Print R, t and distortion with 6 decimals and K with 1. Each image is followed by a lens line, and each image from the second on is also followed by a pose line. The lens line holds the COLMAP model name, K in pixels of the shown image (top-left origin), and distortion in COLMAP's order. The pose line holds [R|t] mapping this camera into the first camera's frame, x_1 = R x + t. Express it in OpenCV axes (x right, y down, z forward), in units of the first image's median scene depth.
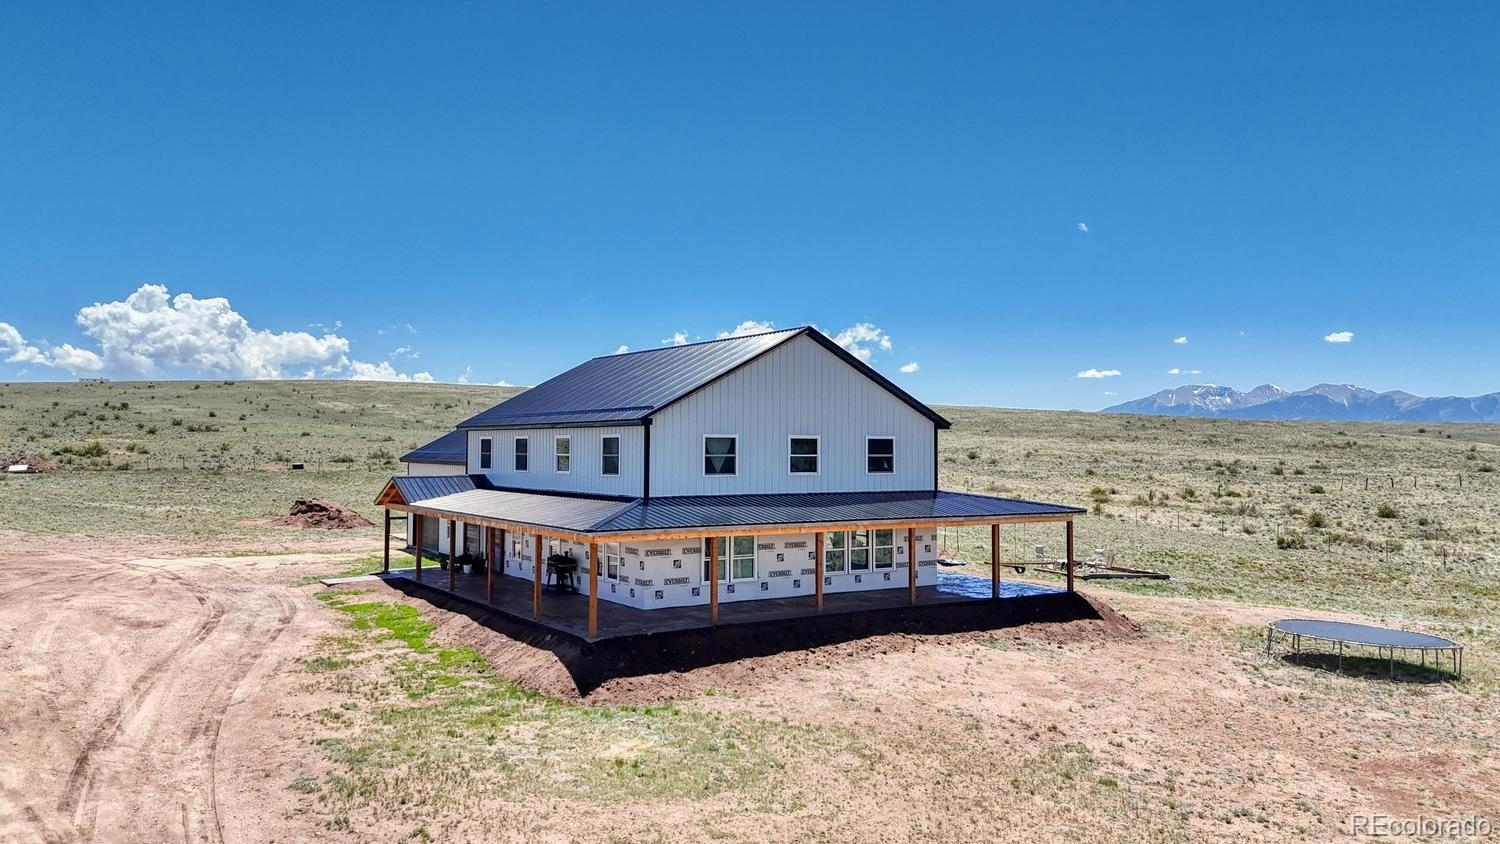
lens RADIAL K [[1109.5, 0, 762.9], [0, 1109.5, 433.7], [0, 0, 1]] dist [0.079645, -0.067036]
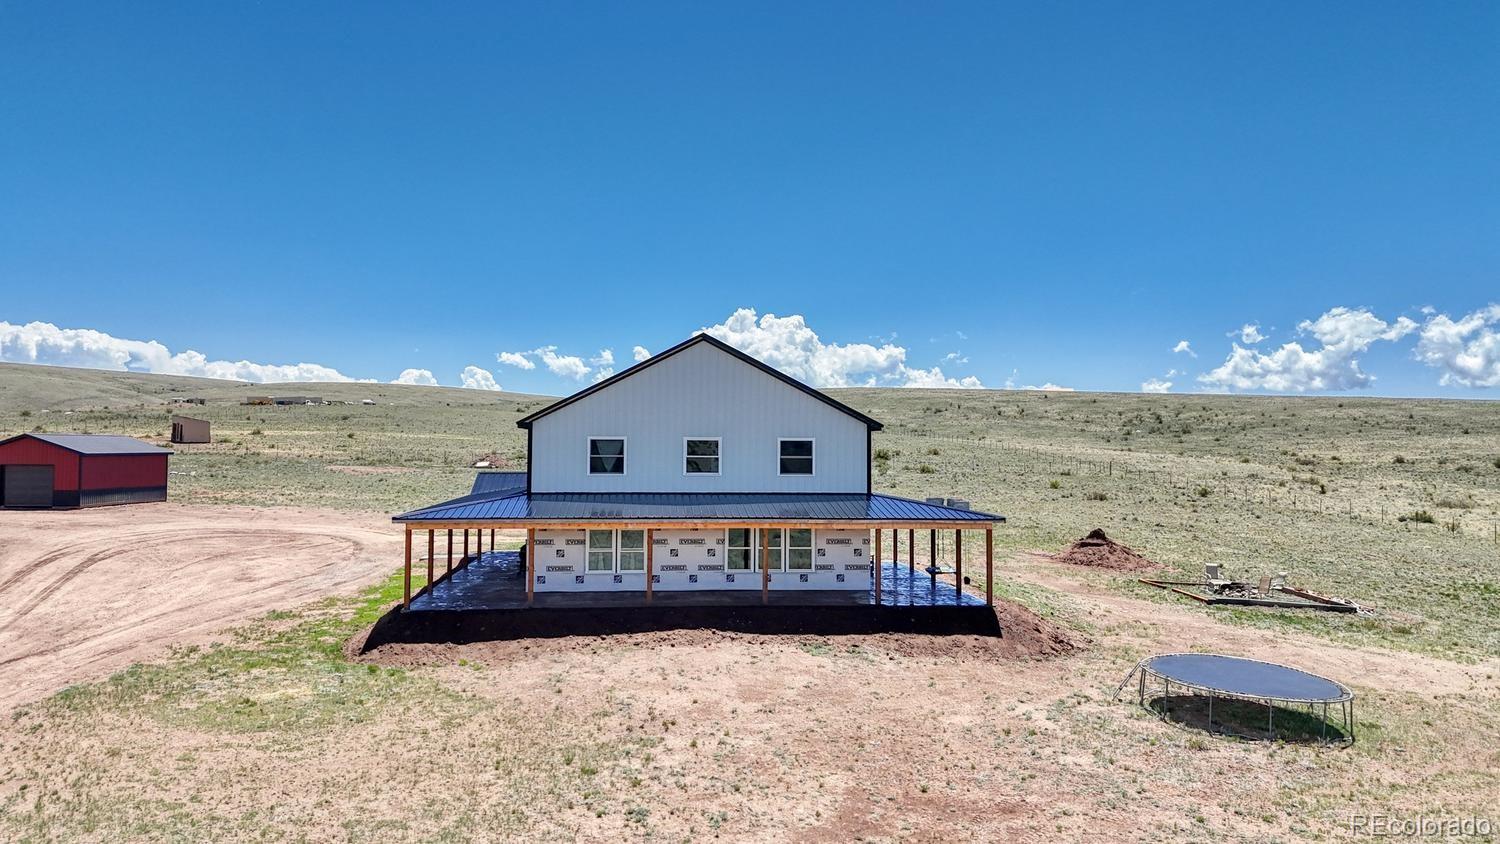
lens RADIAL K [[1109.5, 0, 760.0], [0, 1109.5, 422.9], [0, 0, 1]] dist [0.079645, -0.067036]
pose [[0.883743, -0.007750, -0.467908, 0.529460], [0.002036, 0.999917, -0.012717, 0.001109], [0.467968, 0.010286, 0.883686, 0.089463]]
